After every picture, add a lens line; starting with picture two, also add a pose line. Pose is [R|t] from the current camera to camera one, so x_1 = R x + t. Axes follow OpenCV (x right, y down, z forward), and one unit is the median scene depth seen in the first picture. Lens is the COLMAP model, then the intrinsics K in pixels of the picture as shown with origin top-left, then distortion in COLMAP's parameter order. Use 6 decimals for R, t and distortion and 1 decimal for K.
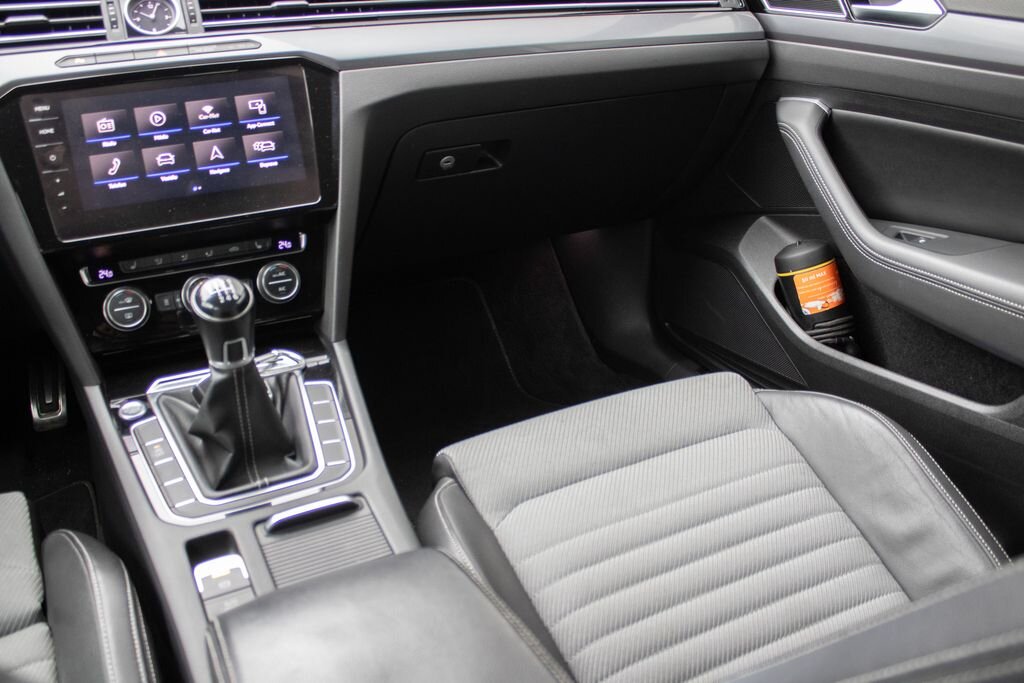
lens RADIAL K [[961.3, 0, 501.1], [0, 961.3, 331.4], [0, 0, 1]] dist [-0.083905, 0.000000]
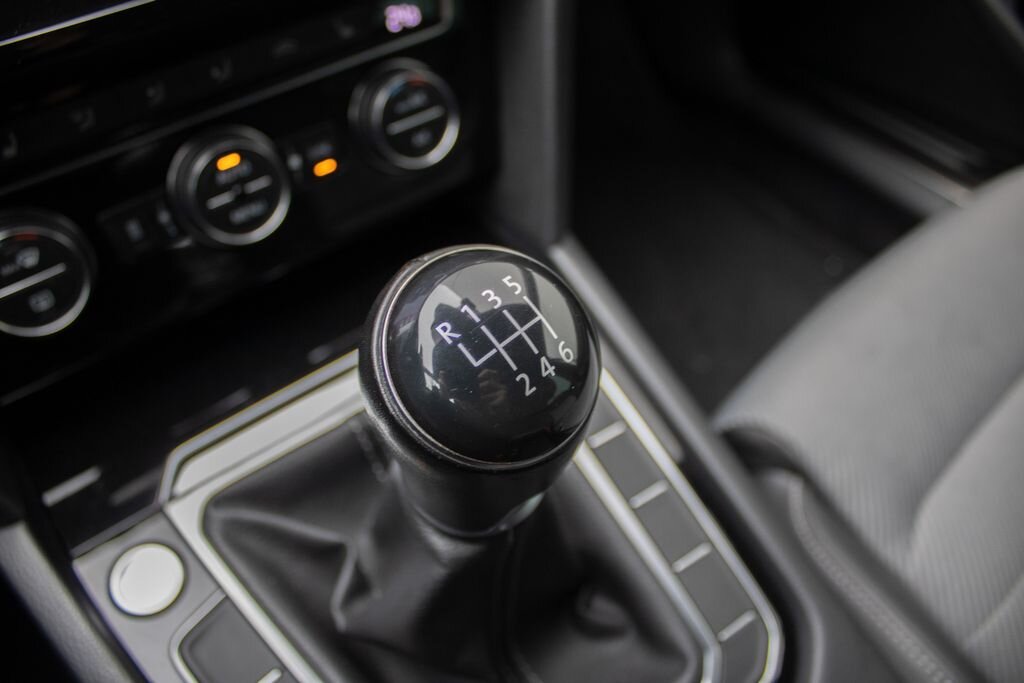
lens RADIAL K [[848.7, 0, 518.4], [0, 848.7, 336.1], [0, 0, 1]] dist [-0.159530, 0.134606]
pose [[0.971838, -0.151396, 0.180581, -0.276617], [0.067935, 0.913778, 0.400492, -0.110191], [-0.225644, -0.376946, 0.898330, 0.682039]]
